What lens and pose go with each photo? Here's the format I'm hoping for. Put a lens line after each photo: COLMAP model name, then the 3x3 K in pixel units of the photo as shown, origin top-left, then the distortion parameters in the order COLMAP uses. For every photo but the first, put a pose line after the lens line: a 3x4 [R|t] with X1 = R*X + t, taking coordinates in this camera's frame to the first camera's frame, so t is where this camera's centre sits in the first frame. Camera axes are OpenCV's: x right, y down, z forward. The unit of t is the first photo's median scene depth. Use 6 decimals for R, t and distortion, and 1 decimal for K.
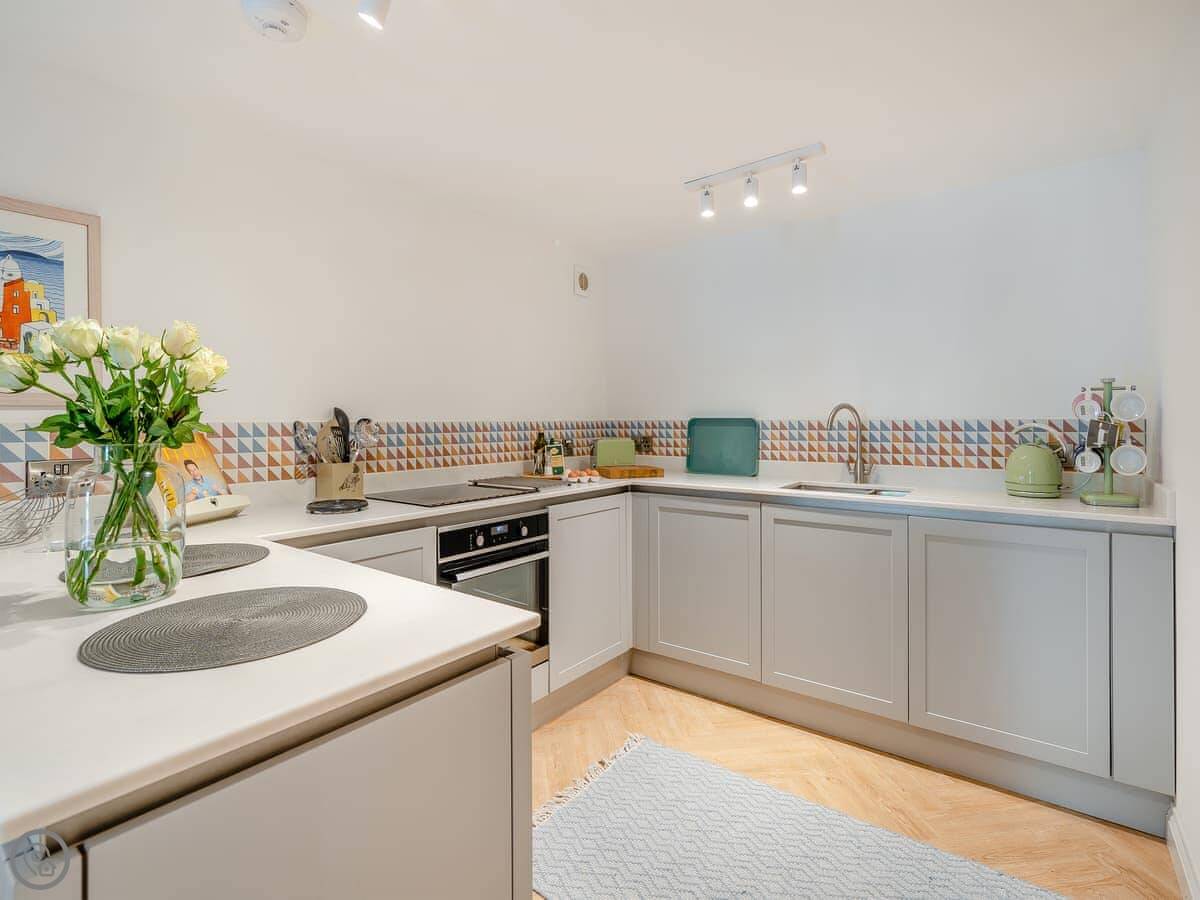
lens RADIAL K [[562.5, 0, 645.0], [0, 562.5, 419.3], [0, 0, 1]] dist [-0.001166, 0.000145]
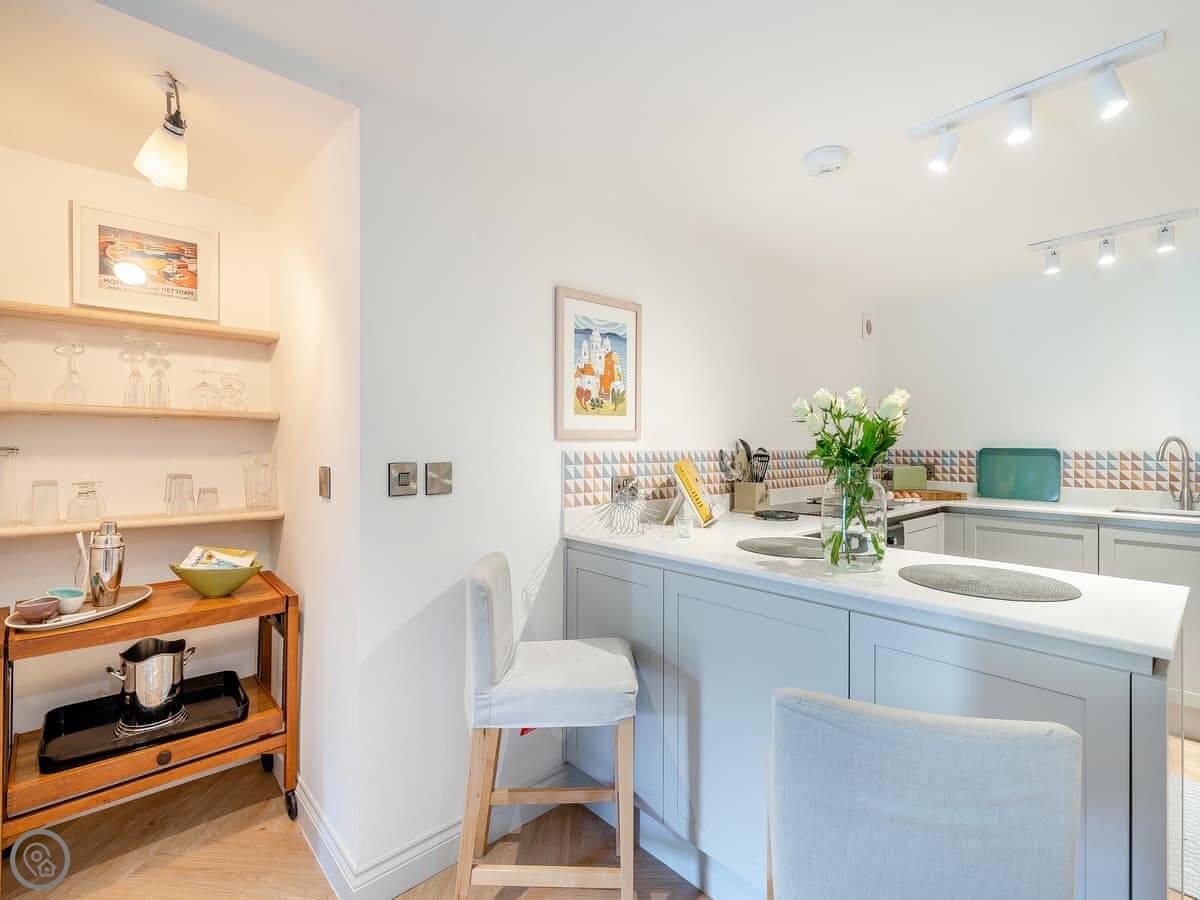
lens RADIAL K [[562.5, 0, 625.4], [0, 562.5, 446.5], [0, 0, 1]] dist [-0.001166, 0.000145]
pose [[0.983611, 0.006893, -0.180174, -0.483935], [-0.006226, 0.999972, 0.004269, -0.006508], [0.180199, -0.003077, 0.983625, -0.256735]]
